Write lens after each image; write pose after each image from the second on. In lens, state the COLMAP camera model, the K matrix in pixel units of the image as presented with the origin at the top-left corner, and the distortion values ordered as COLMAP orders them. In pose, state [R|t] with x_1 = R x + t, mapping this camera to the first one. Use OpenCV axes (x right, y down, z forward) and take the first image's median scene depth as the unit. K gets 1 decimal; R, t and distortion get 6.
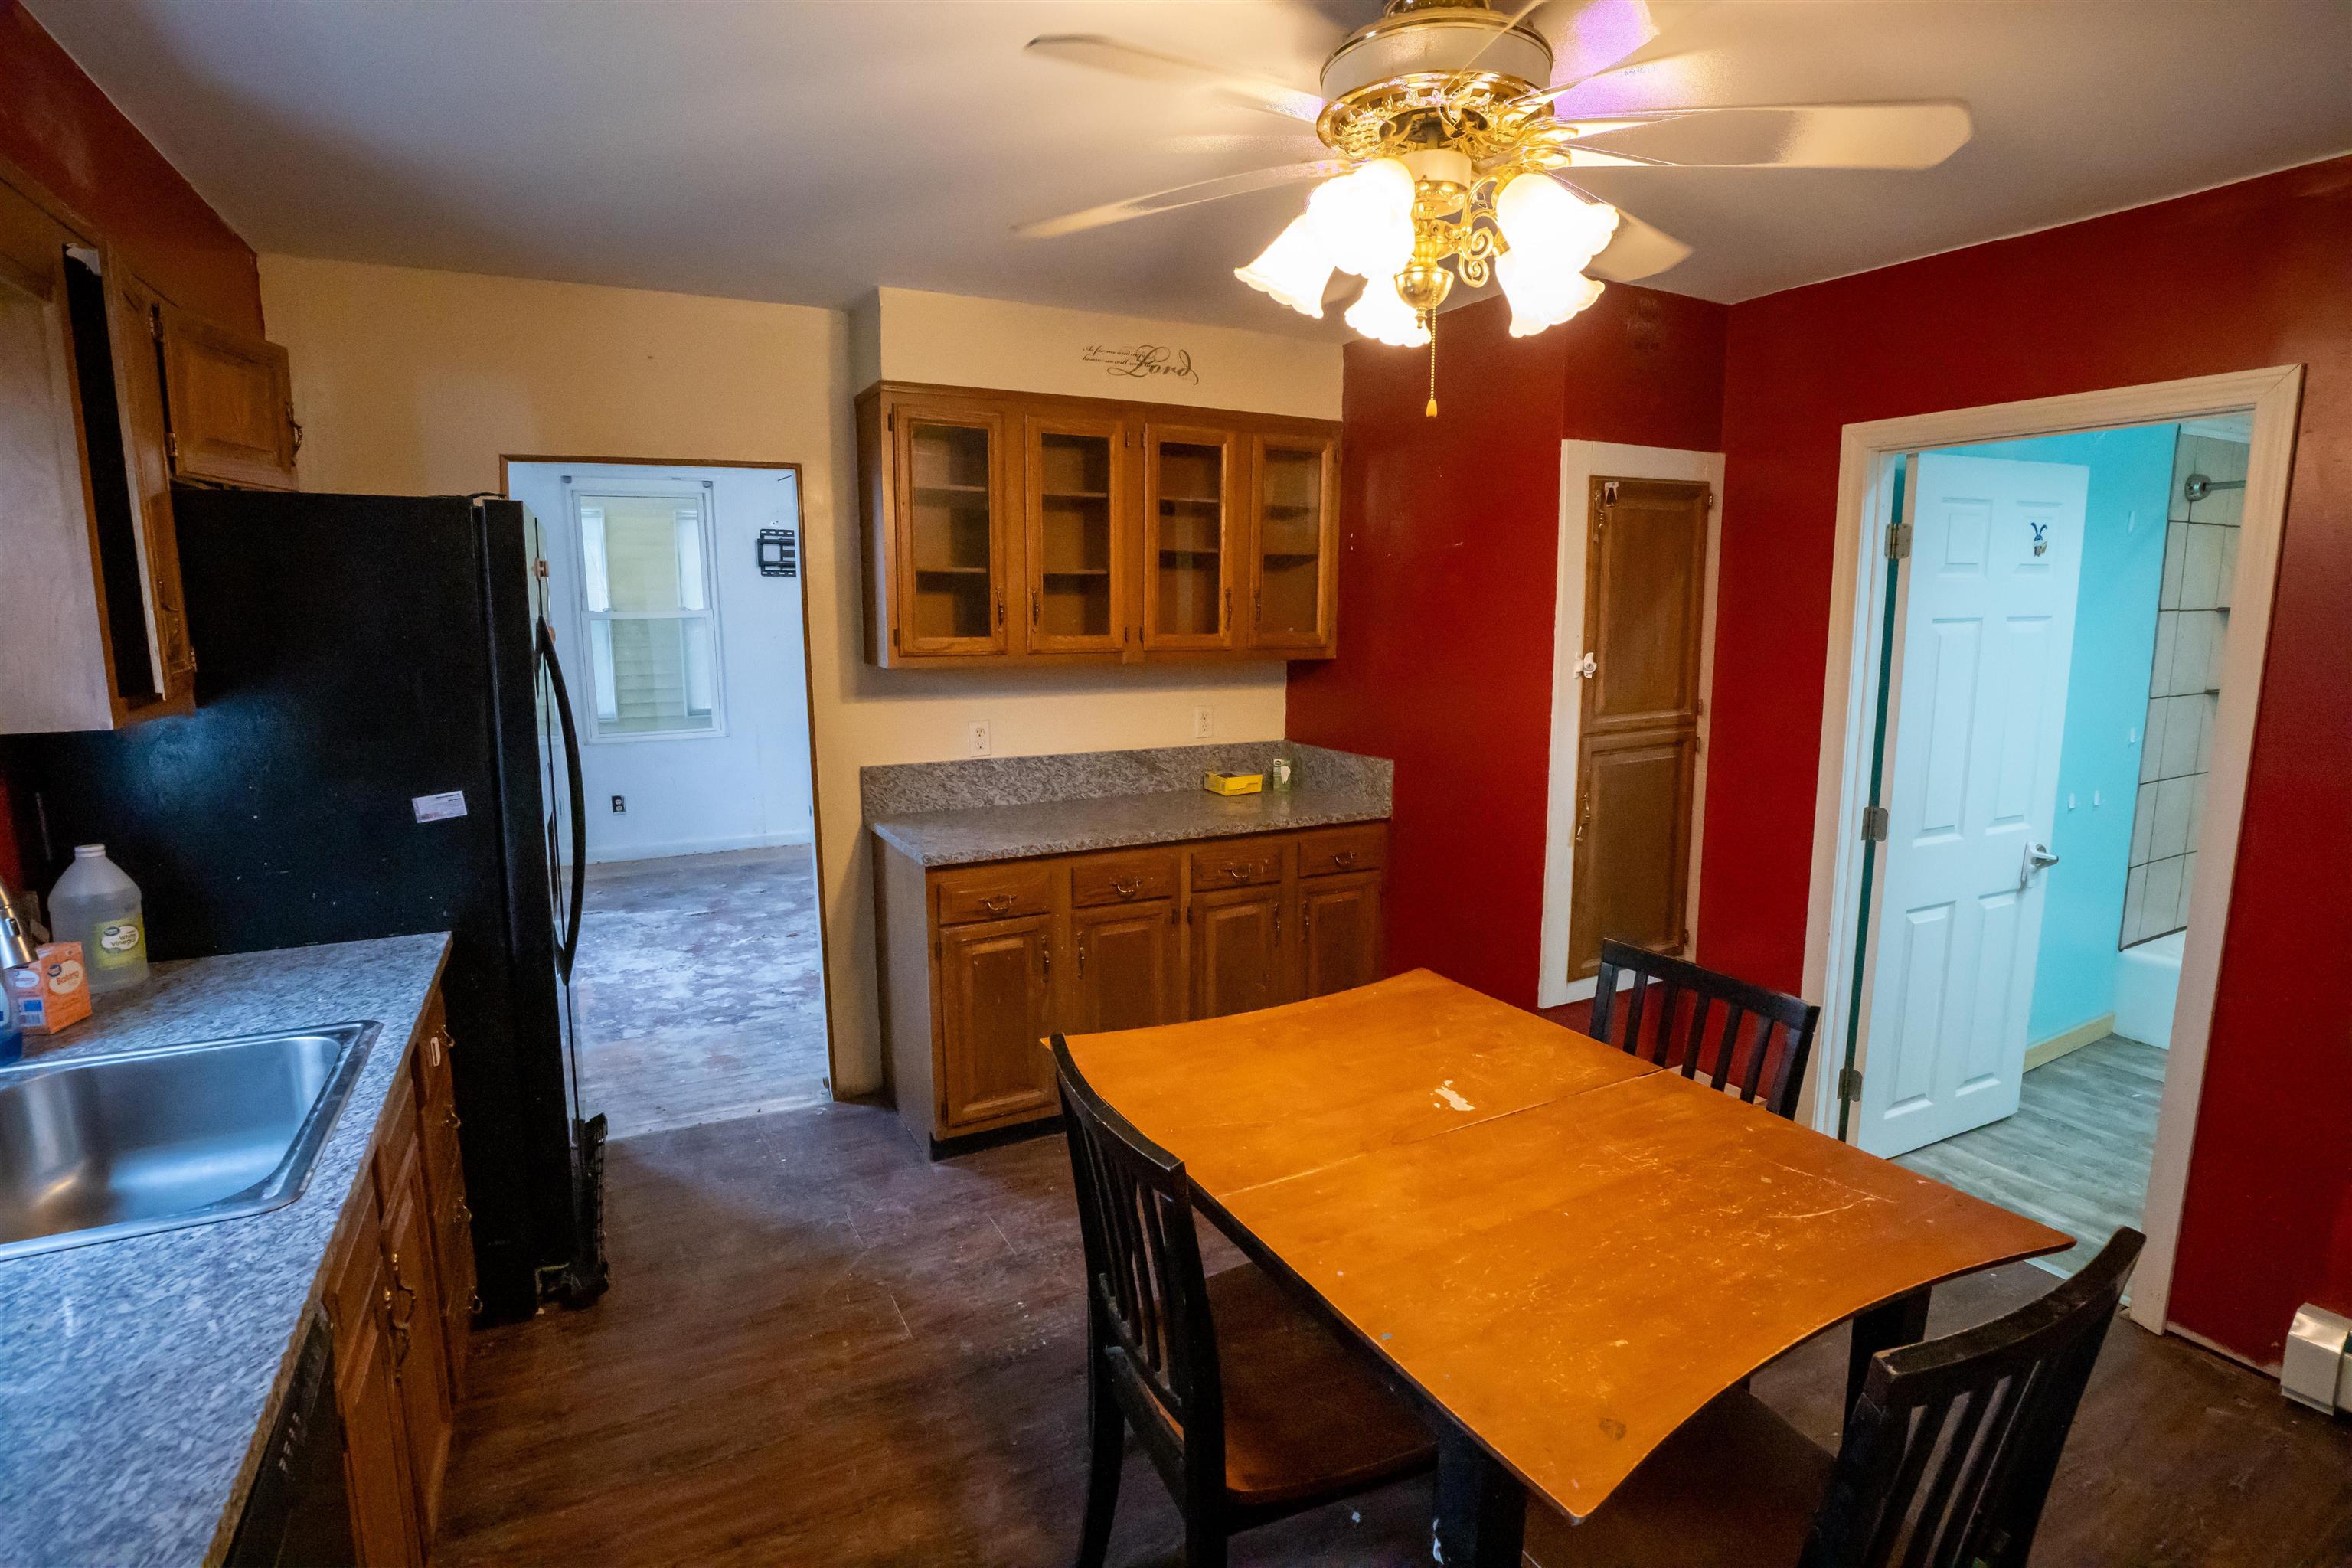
lens RADIAL K [[1143.1, 0, 1165.9], [0, 1143.1, 774.2], [0, 0, 1]] dist [-0.027323, 0.003670]
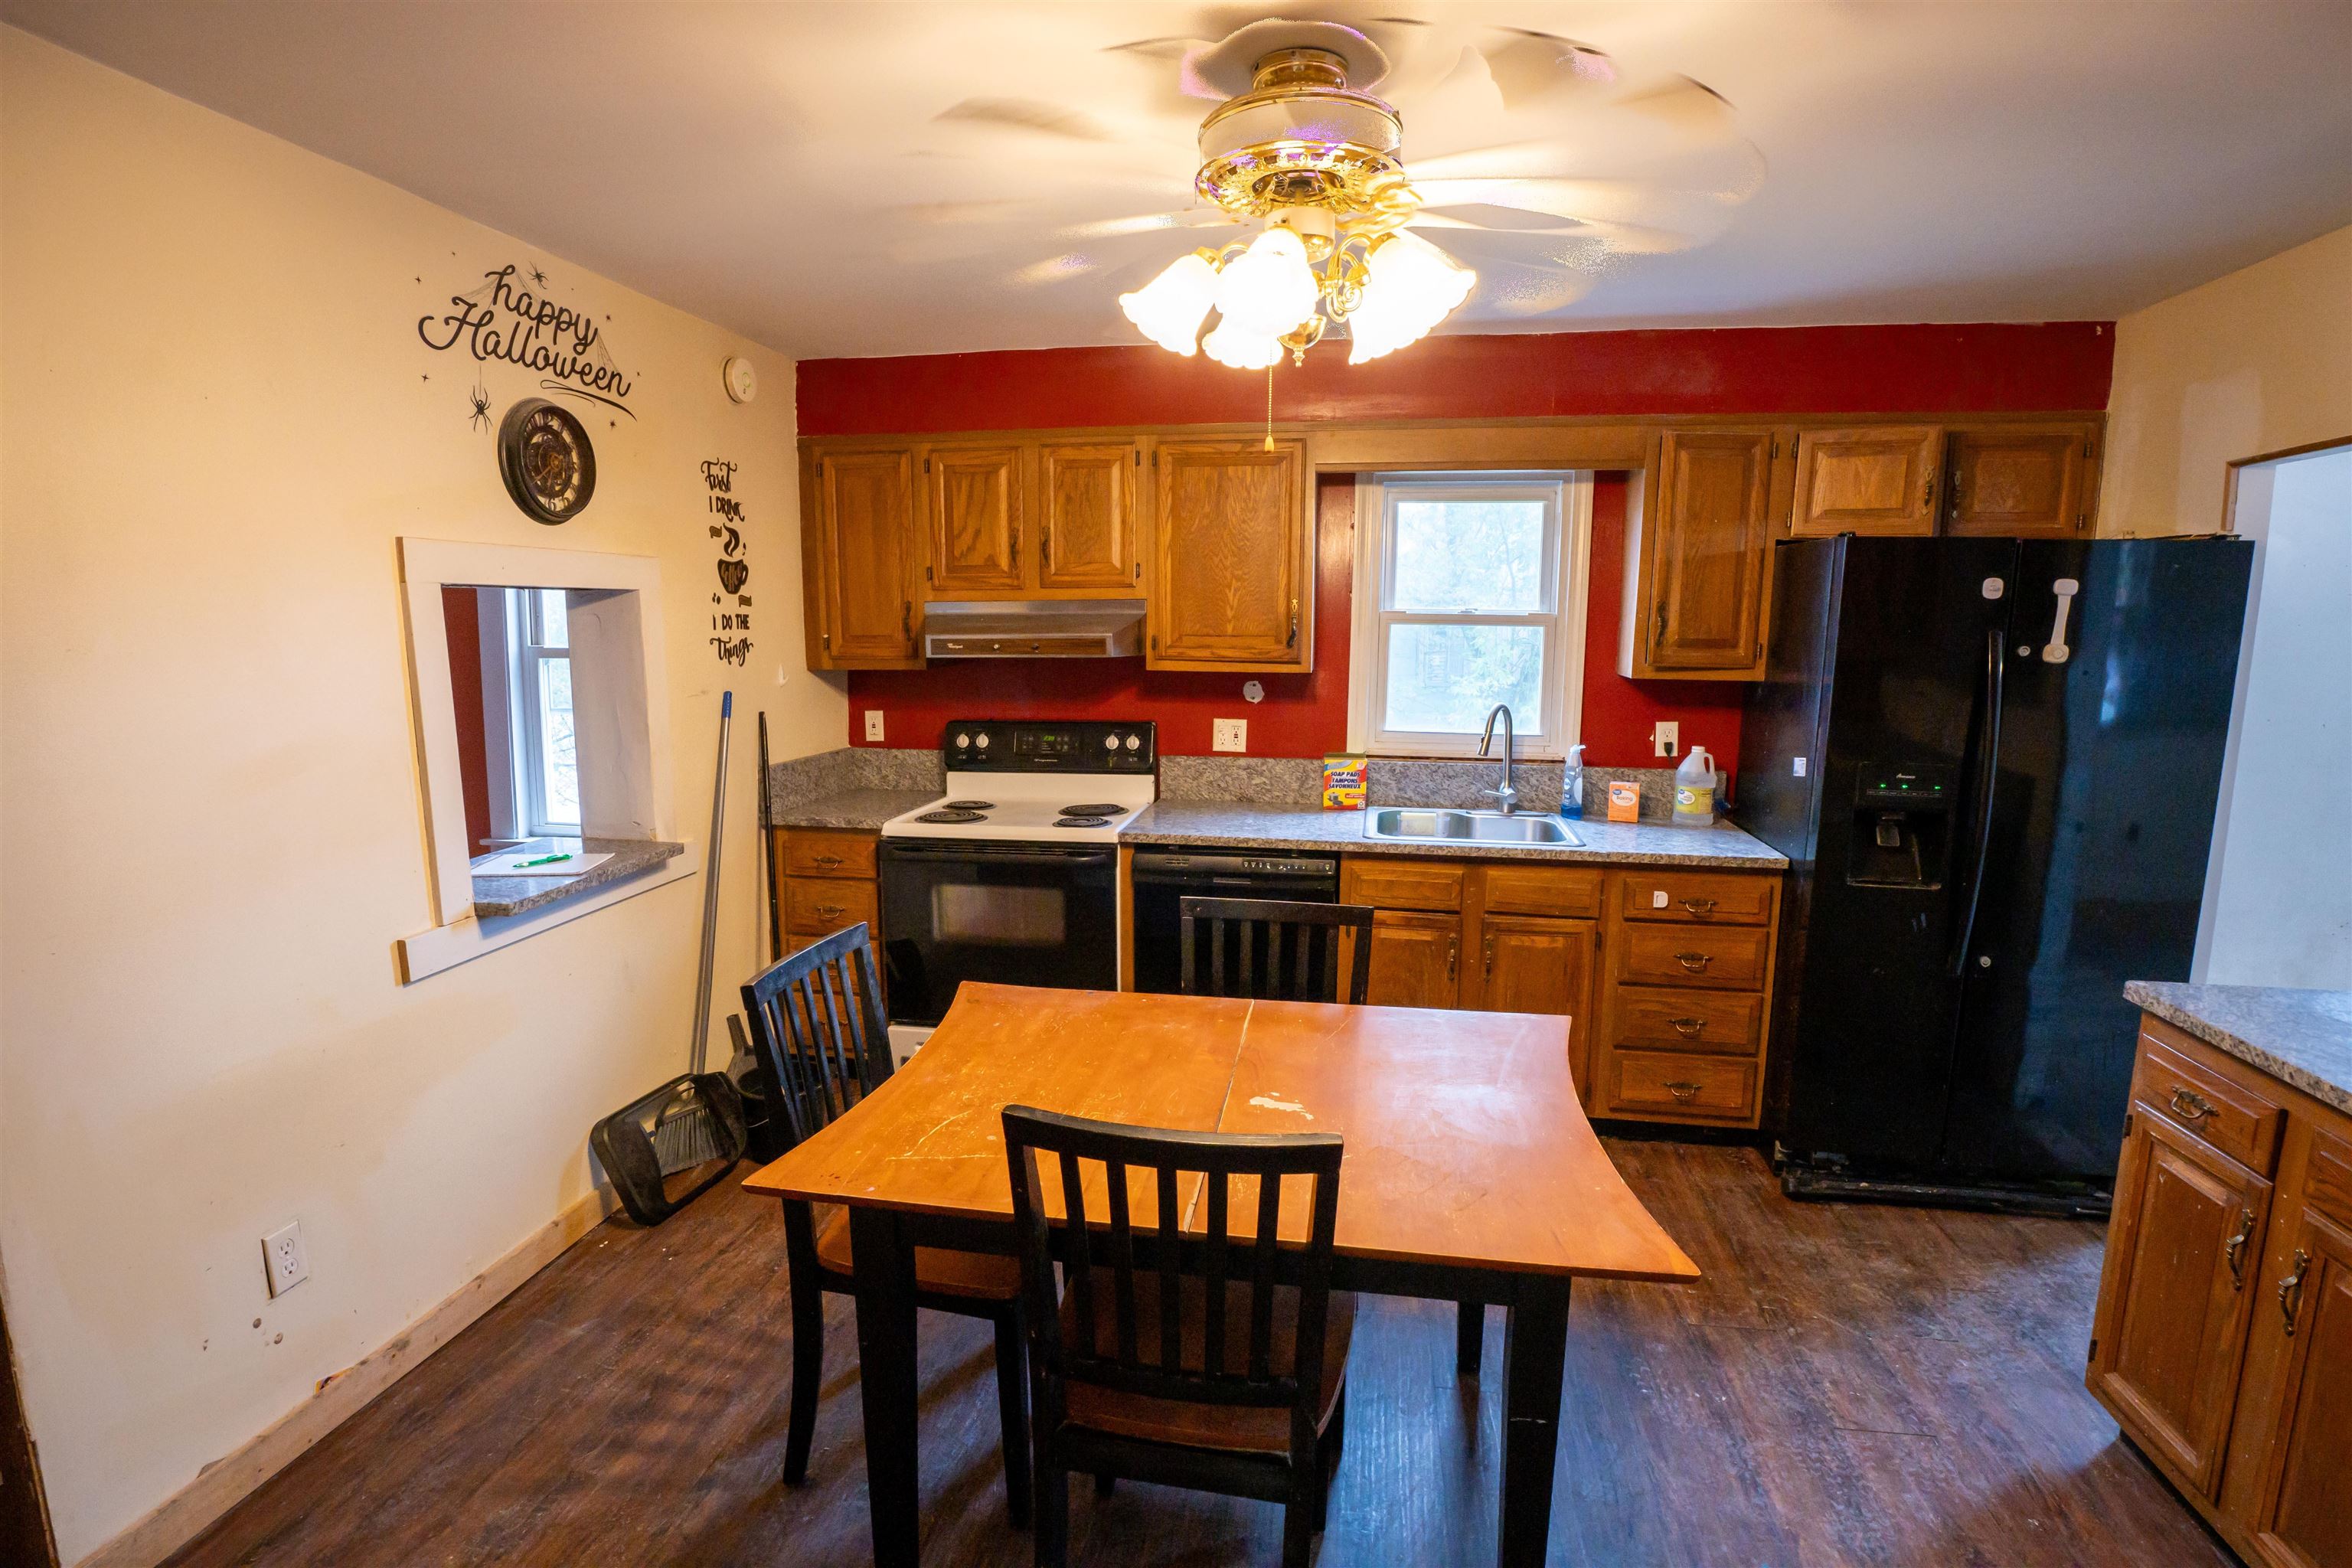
lens RADIAL K [[1143.1, 0, 1173.9], [0, 1143.1, 791.5], [0, 0, 1]] dist [-0.027323, 0.003670]
pose [[-0.608206, 0.115713, -0.785300, 0.561190], [-0.126298, 0.962608, 0.239656, -0.111653], [0.783667, 0.244942, -0.570849, 0.752623]]
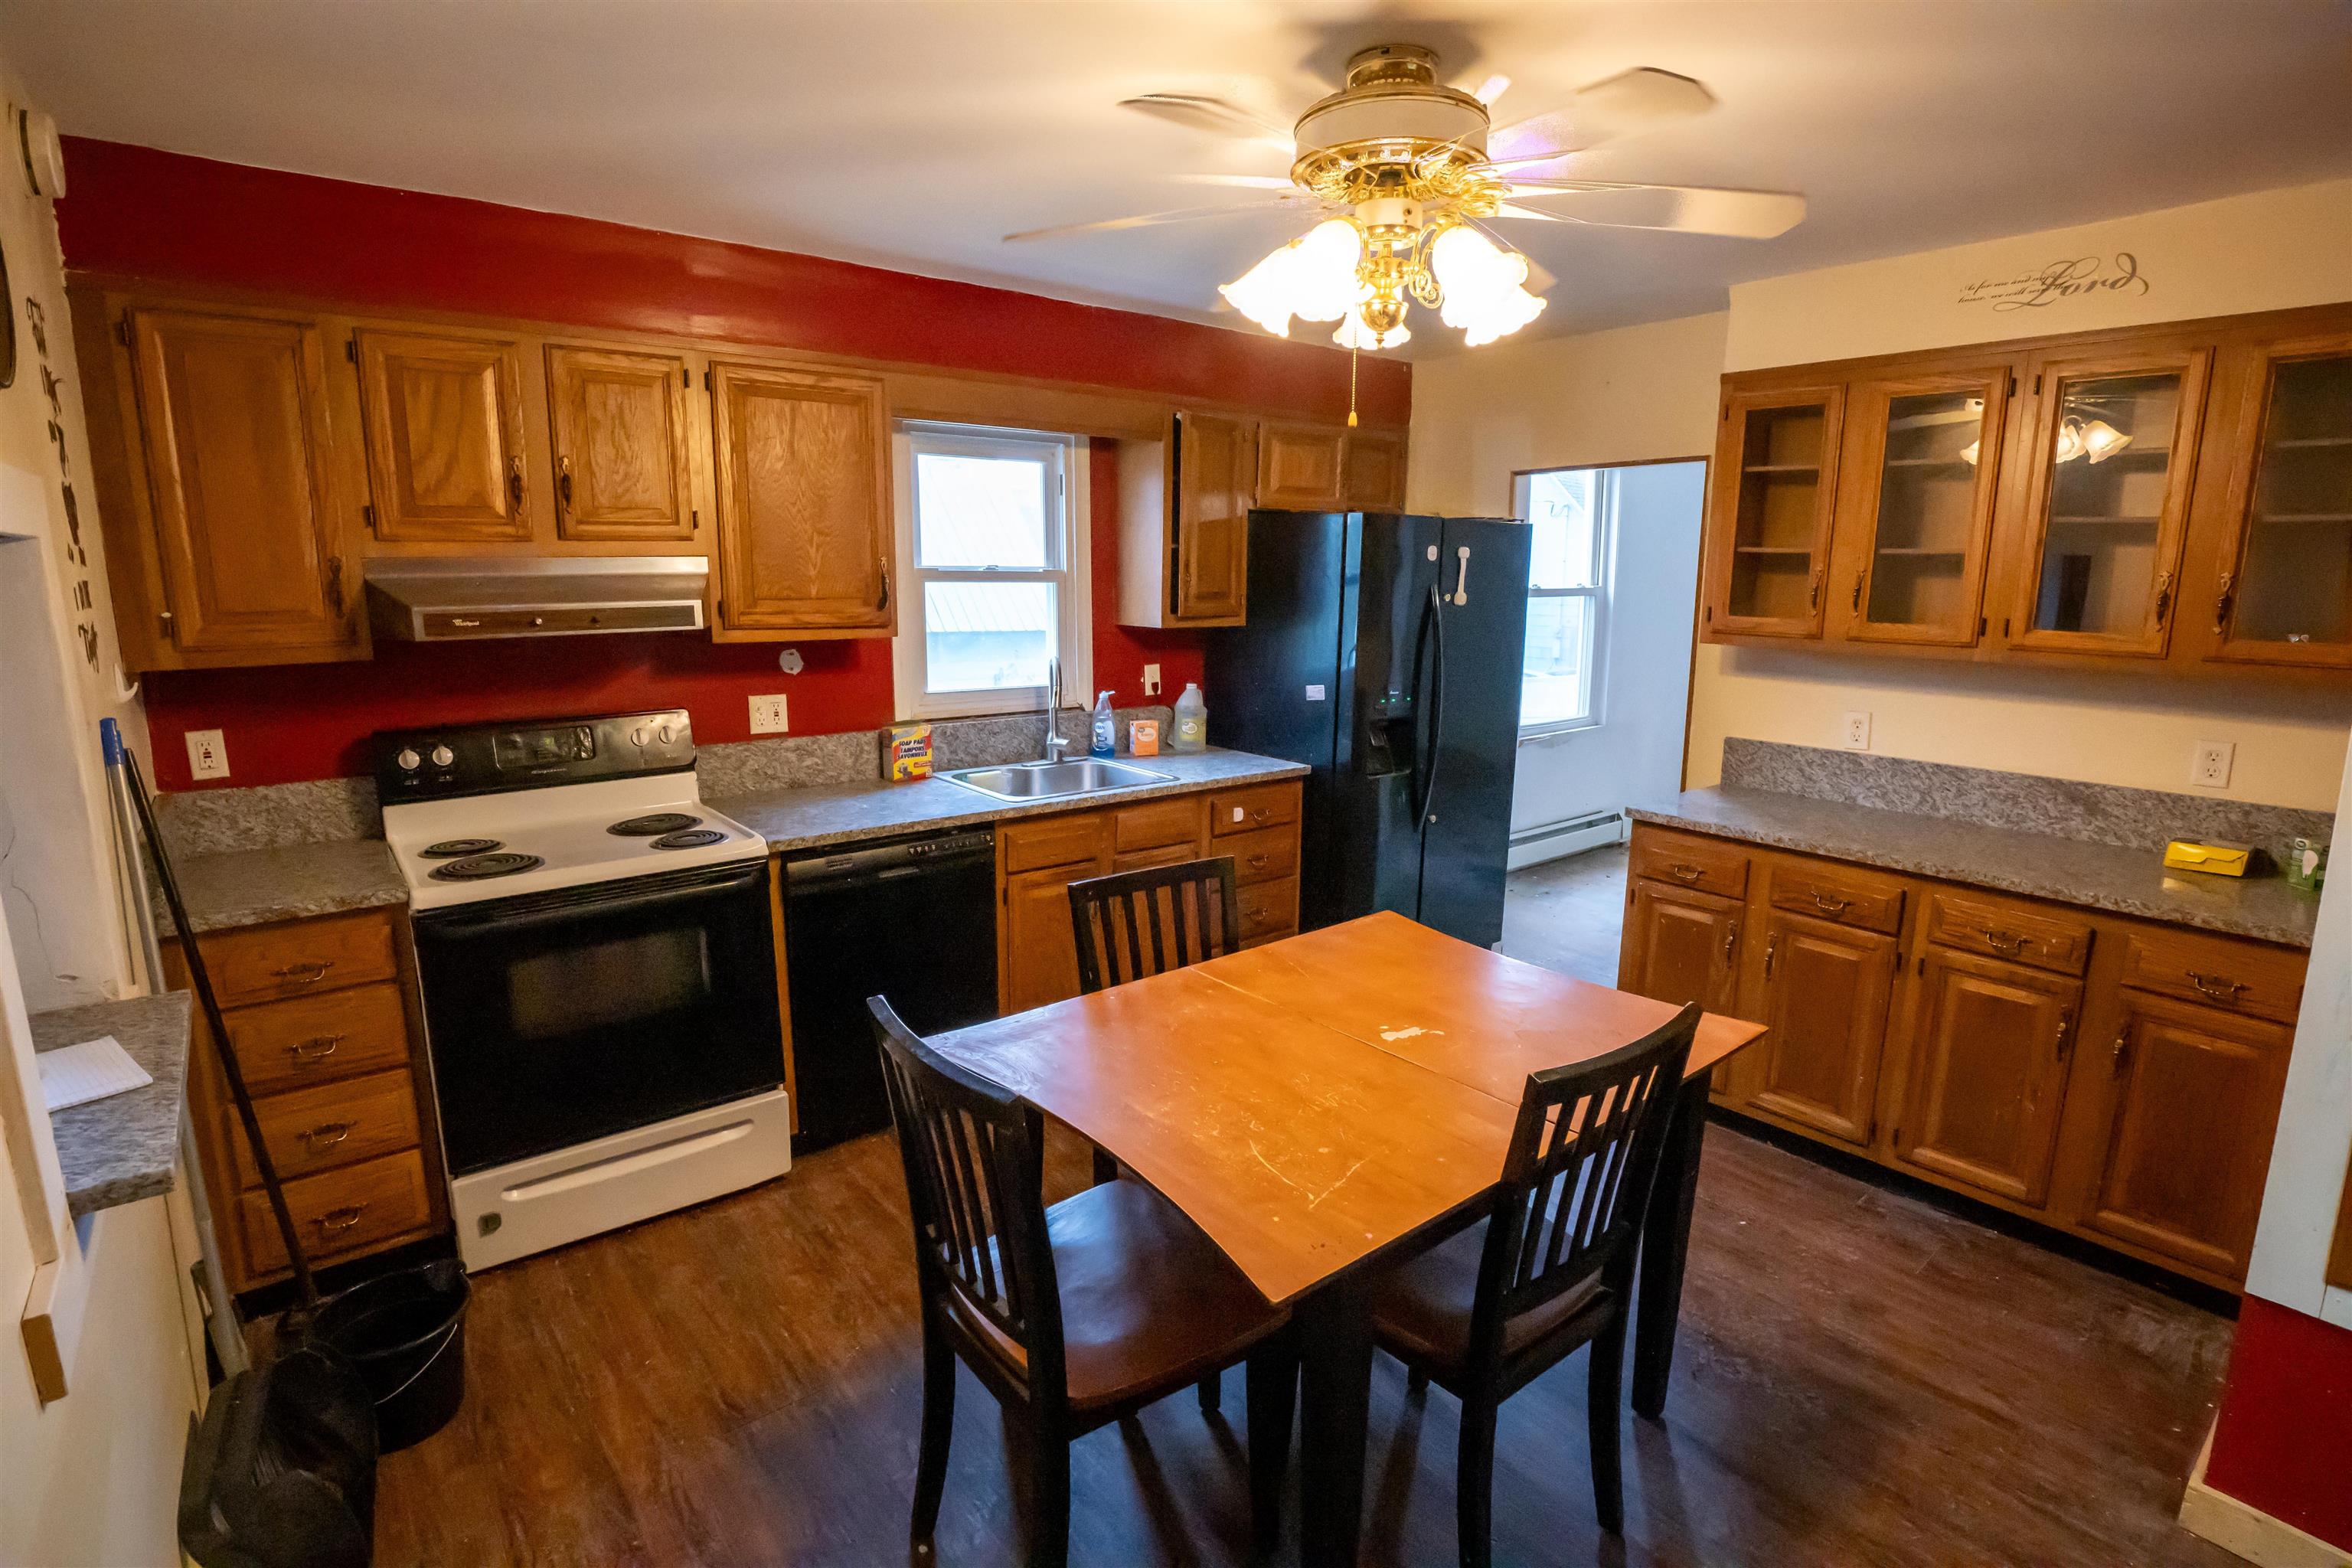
lens RADIAL K [[1143.1, 0, 1190.3], [0, 1143.1, 793.3], [0, 0, 1]] dist [-0.027323, 0.003670]
pose [[0.191947, 0.191154, -0.962609, 0.649802], [-0.155344, 0.974400, 0.162519, -0.048038], [0.969033, 0.118340, 0.216728, 0.277331]]
